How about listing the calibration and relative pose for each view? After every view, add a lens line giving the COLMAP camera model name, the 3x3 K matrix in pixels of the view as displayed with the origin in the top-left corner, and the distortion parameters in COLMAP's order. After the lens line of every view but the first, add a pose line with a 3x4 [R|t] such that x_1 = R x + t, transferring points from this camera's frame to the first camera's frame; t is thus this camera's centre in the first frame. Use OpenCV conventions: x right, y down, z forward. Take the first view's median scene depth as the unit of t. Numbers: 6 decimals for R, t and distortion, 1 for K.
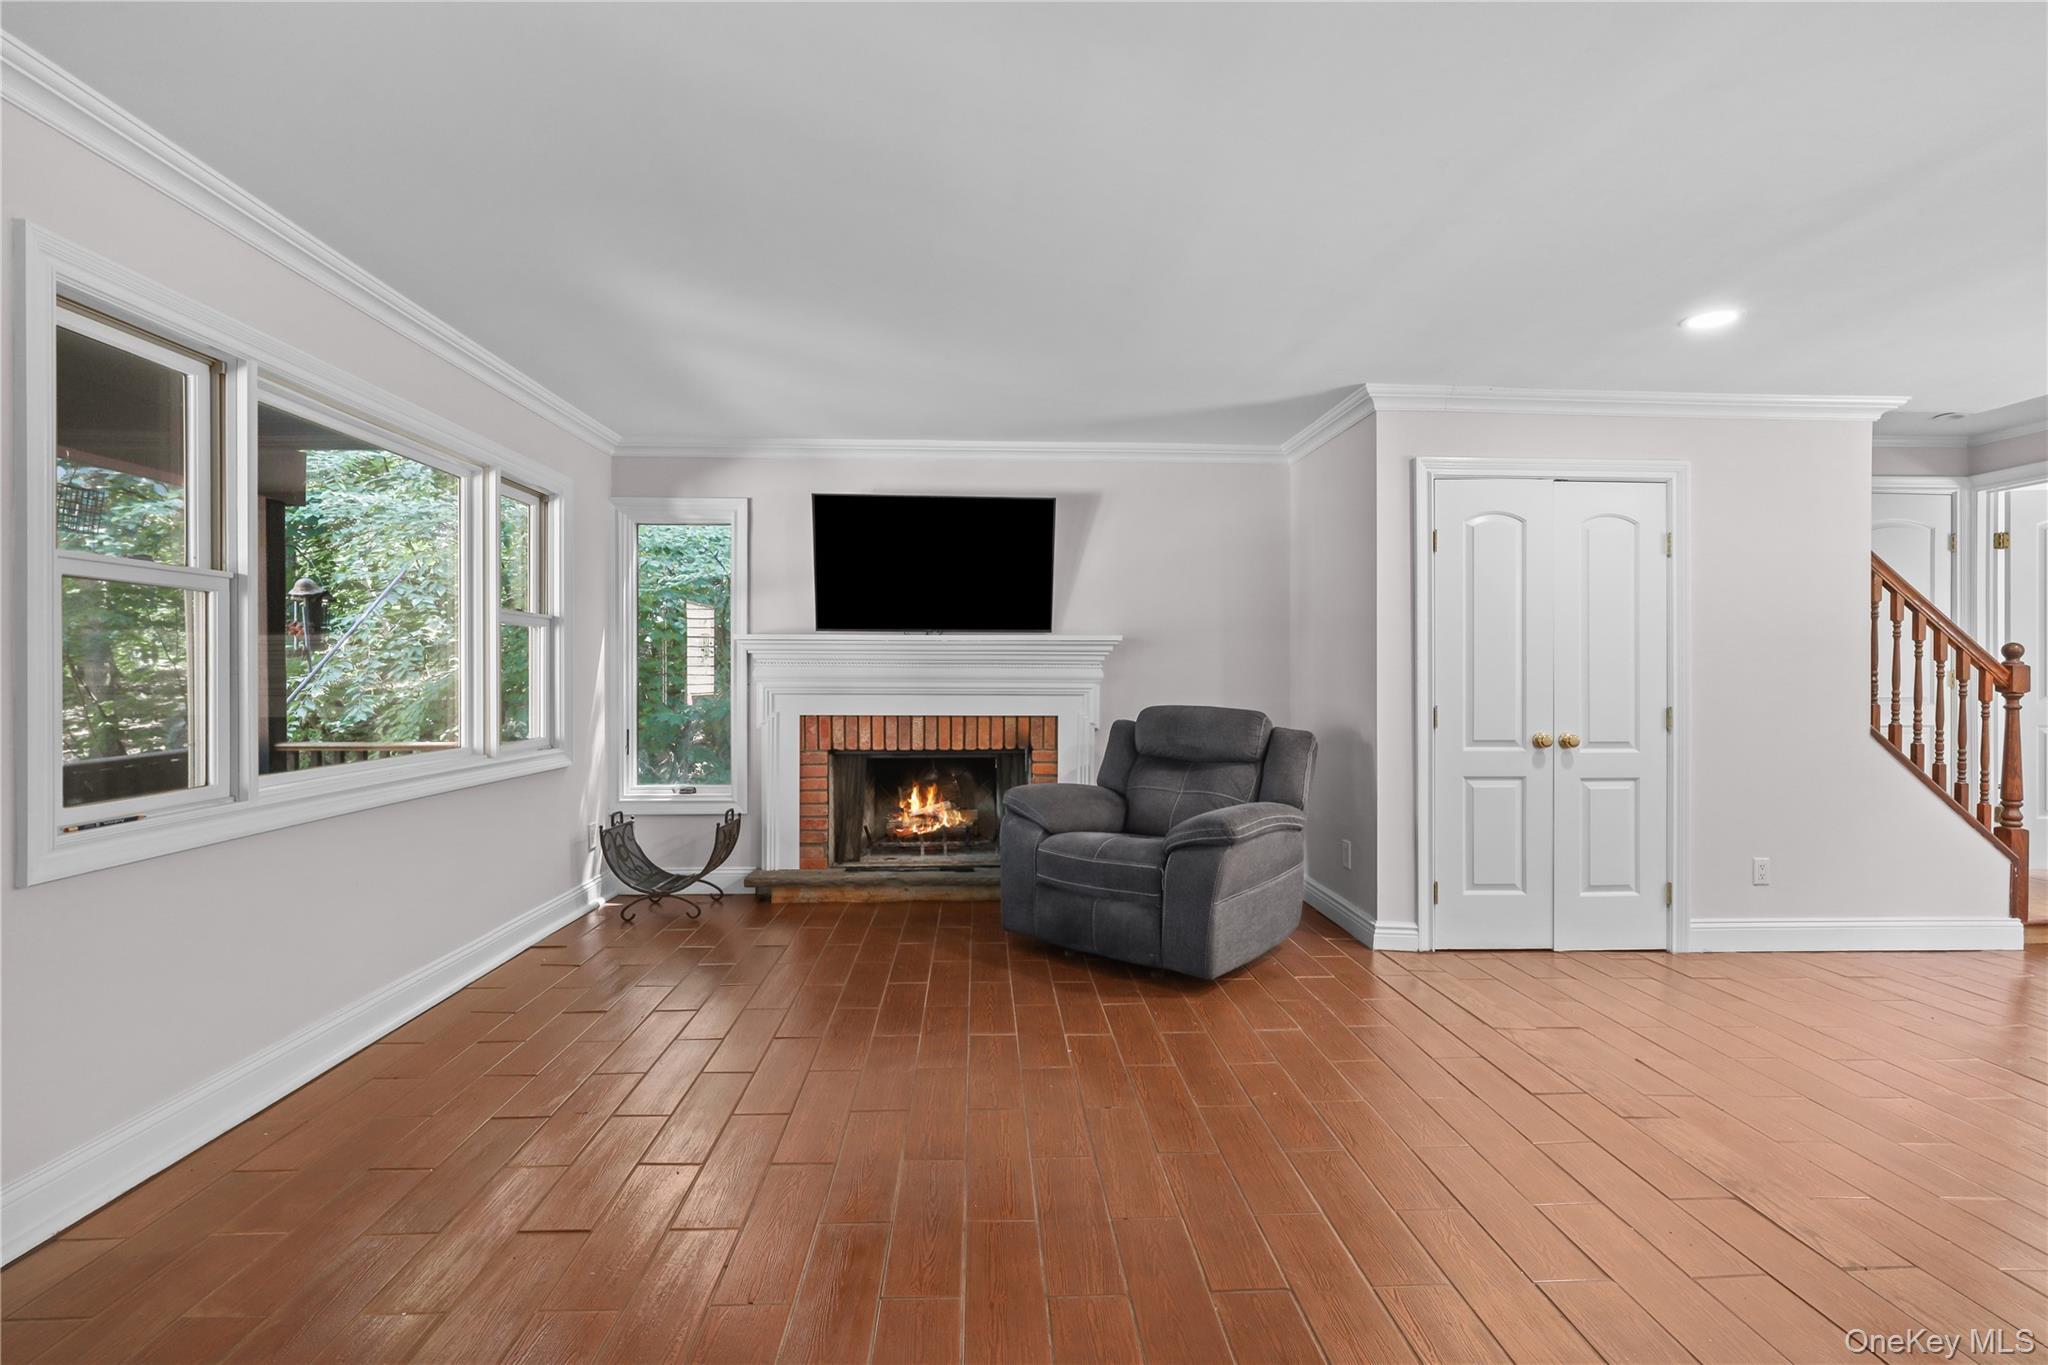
lens RADIAL K [[932.0, 0, 1019.6], [0, 932.0, 677.1], [0, 0, 1]] dist [0.005427, -0.001689]
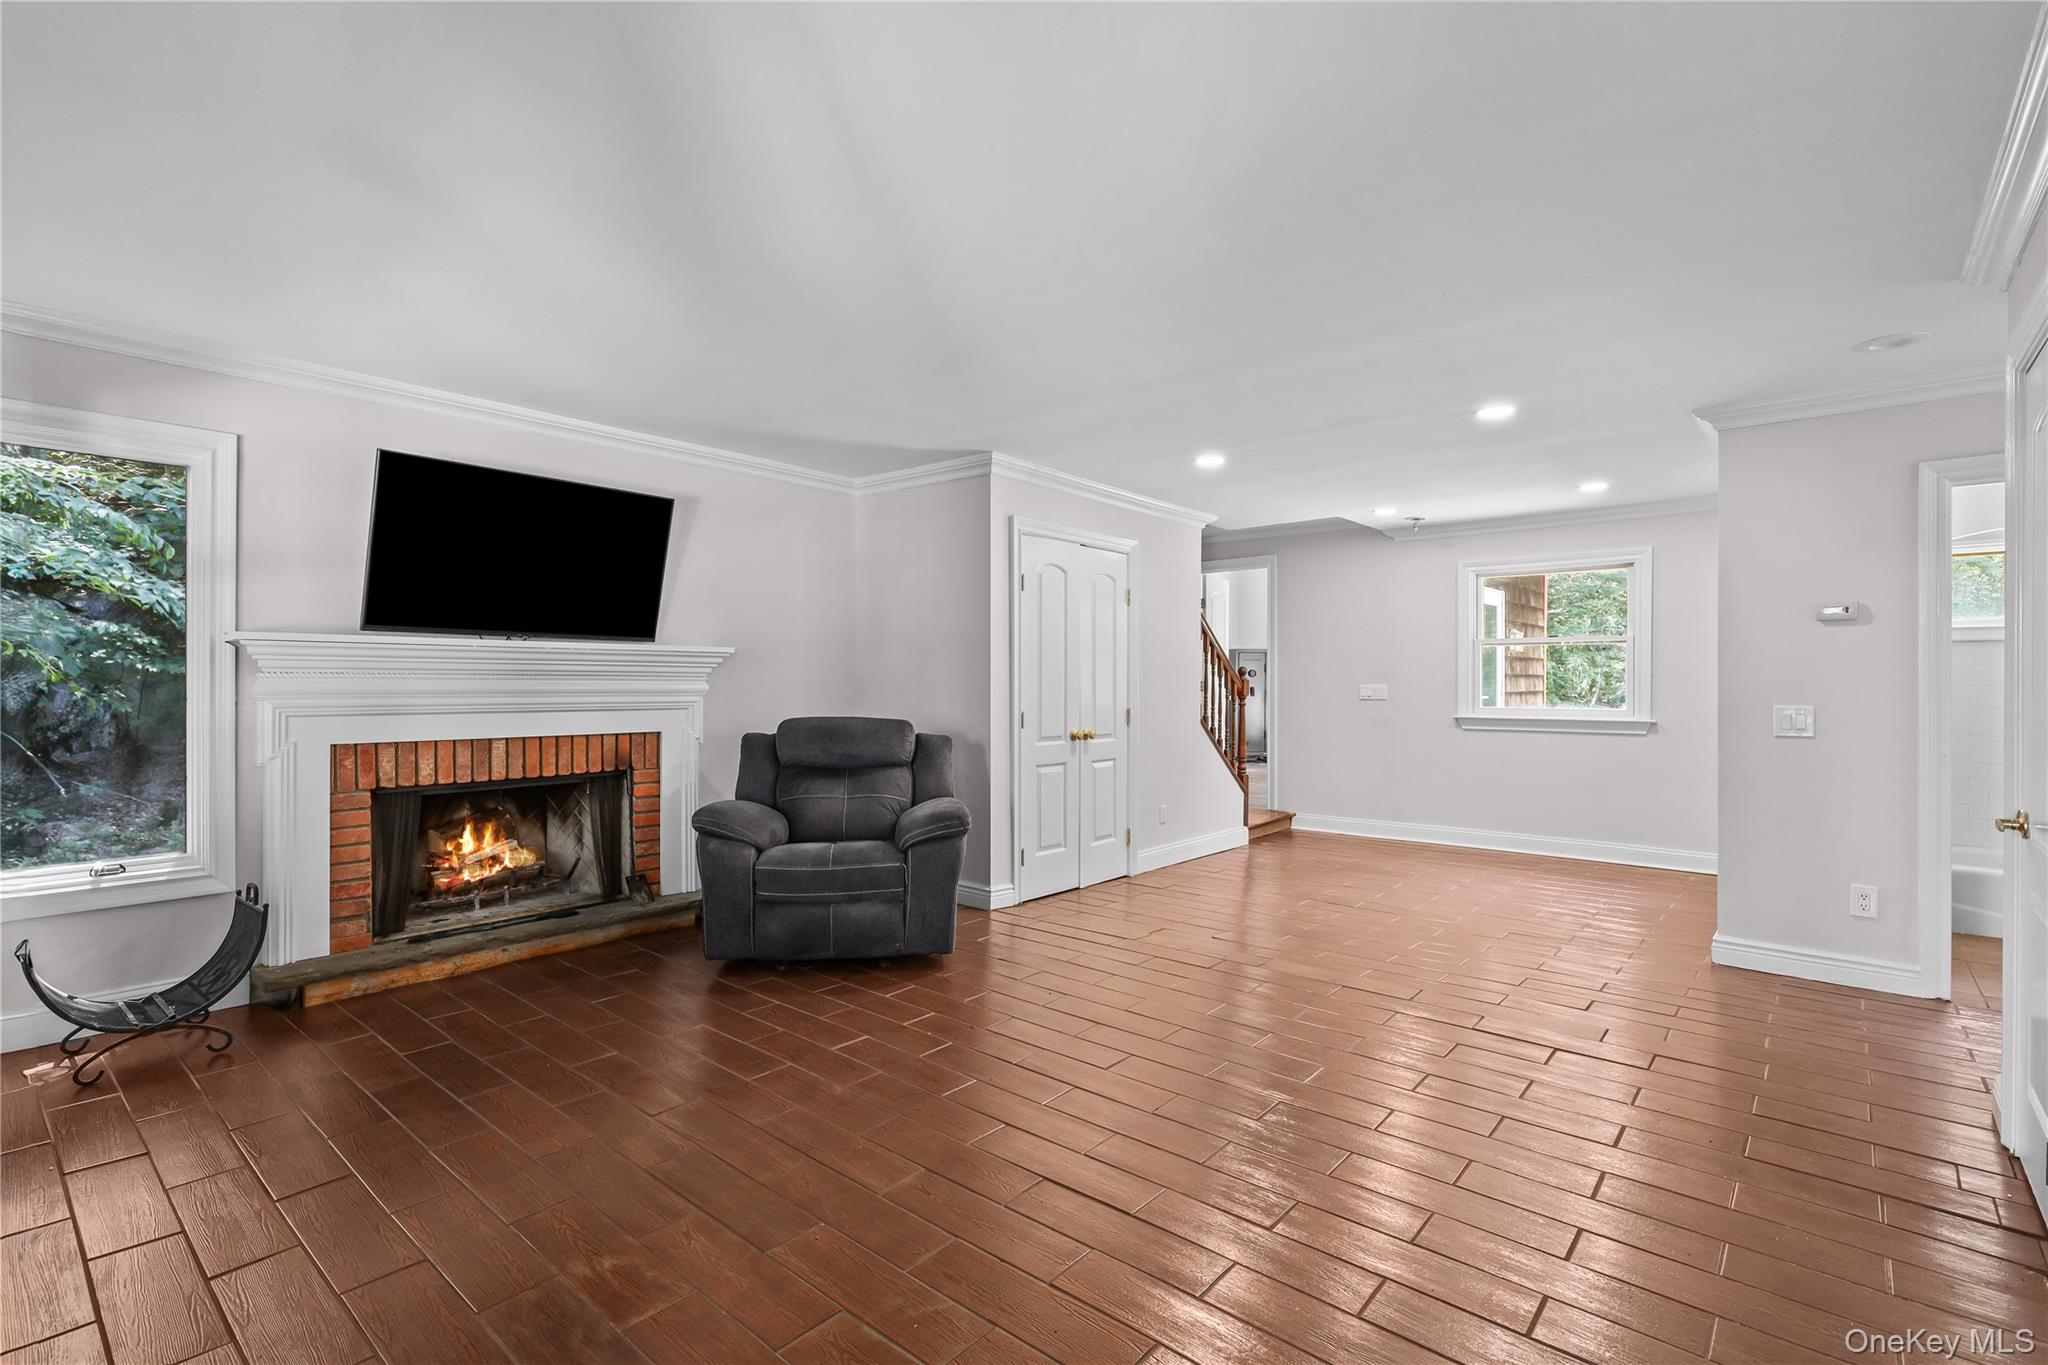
lens RADIAL K [[932.0, 0, 1018.9], [0, 932.0, 685.3], [0, 0, 1]] dist [0.005427, -0.001689]
pose [[0.686464, -0.003086, 0.727157, -0.453886], [0.000548, 0.999993, 0.003726, -0.009168], [-0.727163, -0.002159, 0.686461, 0.116780]]
